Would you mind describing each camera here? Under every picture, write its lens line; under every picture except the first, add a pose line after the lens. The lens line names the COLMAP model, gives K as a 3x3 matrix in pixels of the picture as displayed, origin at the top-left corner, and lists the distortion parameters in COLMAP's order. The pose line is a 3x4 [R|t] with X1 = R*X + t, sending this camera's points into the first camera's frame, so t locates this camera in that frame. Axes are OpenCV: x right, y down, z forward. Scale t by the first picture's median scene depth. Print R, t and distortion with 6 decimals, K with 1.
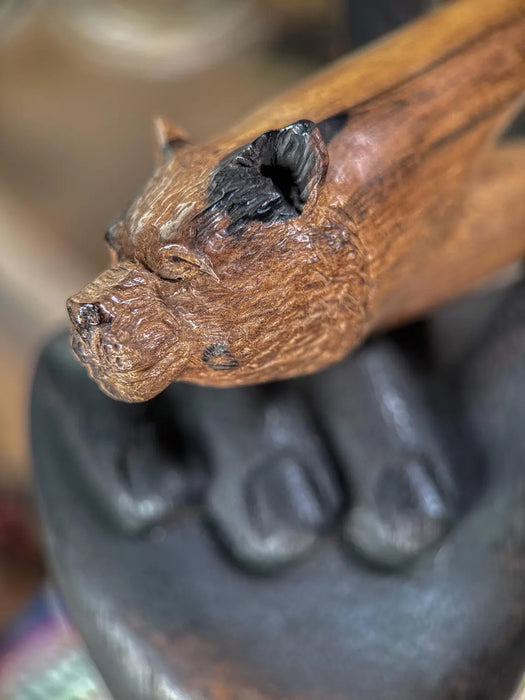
lens RADIAL K [[1135.3, 0, 262.5], [0, 1135.3, 350.0], [0, 0, 1]] dist [1.024800, -8.775039]
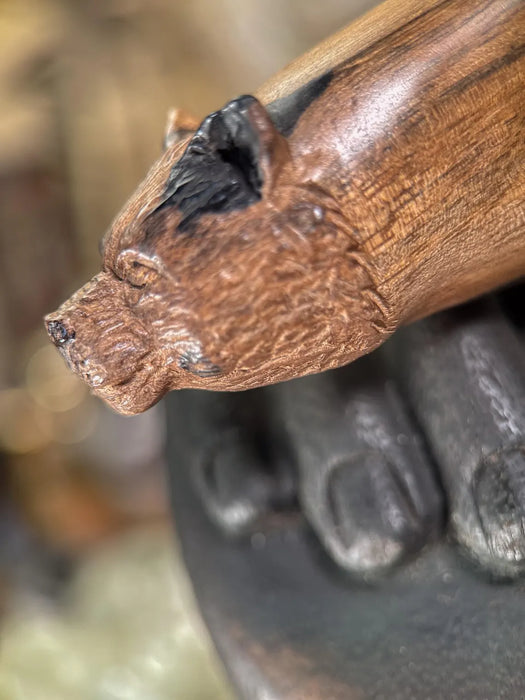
lens RADIAL K [[1135.3, 0, 262.5], [0, 1135.3, 350.0], [0, 0, 1]] dist [1.024800, -8.775039]
pose [[0.902251, -0.074474, -0.424731, 0.398389], [0.090162, 0.995783, 0.016927, -0.015520], [0.421680, -0.053567, 0.905161, 0.178748]]
